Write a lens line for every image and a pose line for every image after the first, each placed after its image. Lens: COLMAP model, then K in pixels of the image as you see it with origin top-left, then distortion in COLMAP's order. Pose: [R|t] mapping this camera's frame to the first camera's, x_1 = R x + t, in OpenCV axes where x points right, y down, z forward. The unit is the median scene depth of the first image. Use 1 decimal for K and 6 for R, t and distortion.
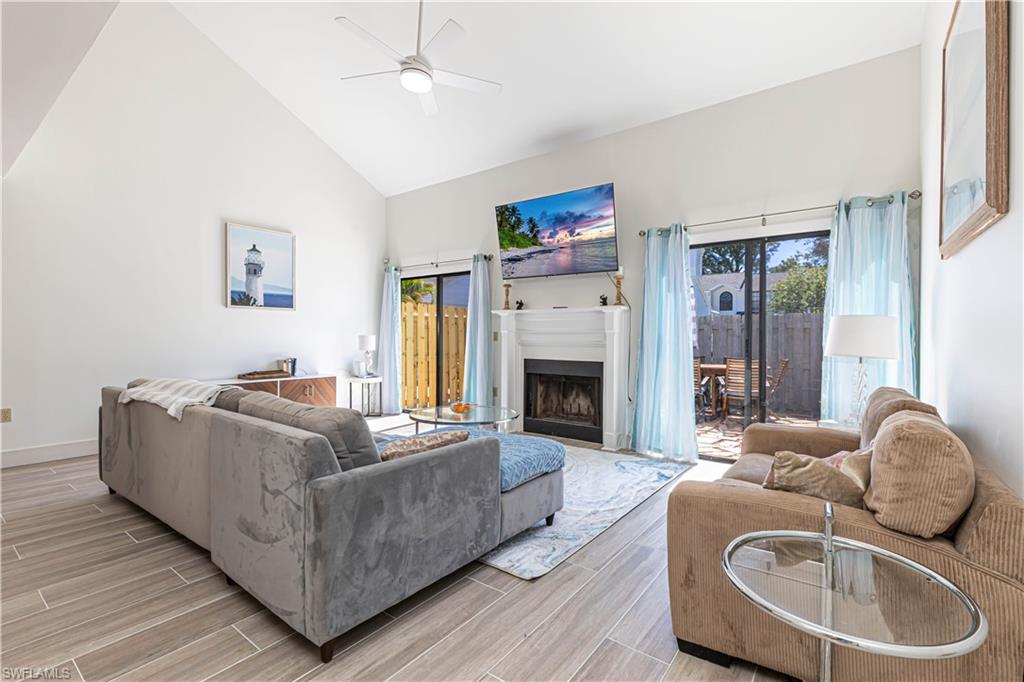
lens RADIAL K [[458.8, 0, 512.8], [0, 458.8, 338.6], [0, 0, 1]] dist [0.004234, 0.000455]
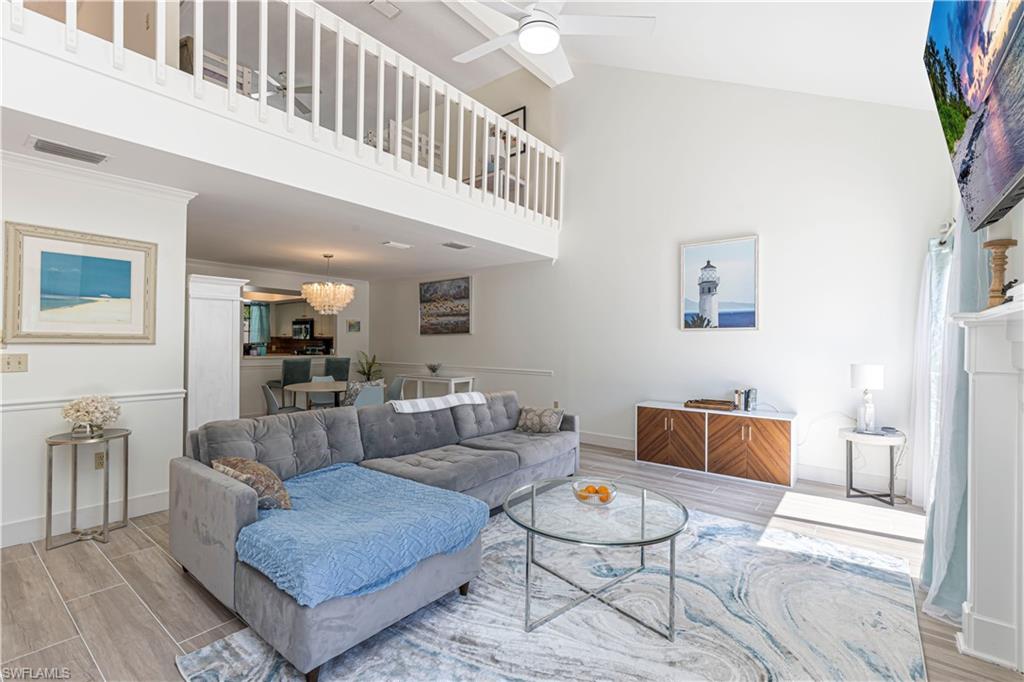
lens RADIAL K [[458.8, 0, 514.8], [0, 458.8, 340.8], [0, 0, 1]] dist [0.004234, 0.000455]
pose [[-0.009806, -0.010595, -0.999896, 0.498375], [-0.013266, 0.999857, -0.010465, -0.042409], [0.999864, 0.013162, -0.009945, 0.880131]]
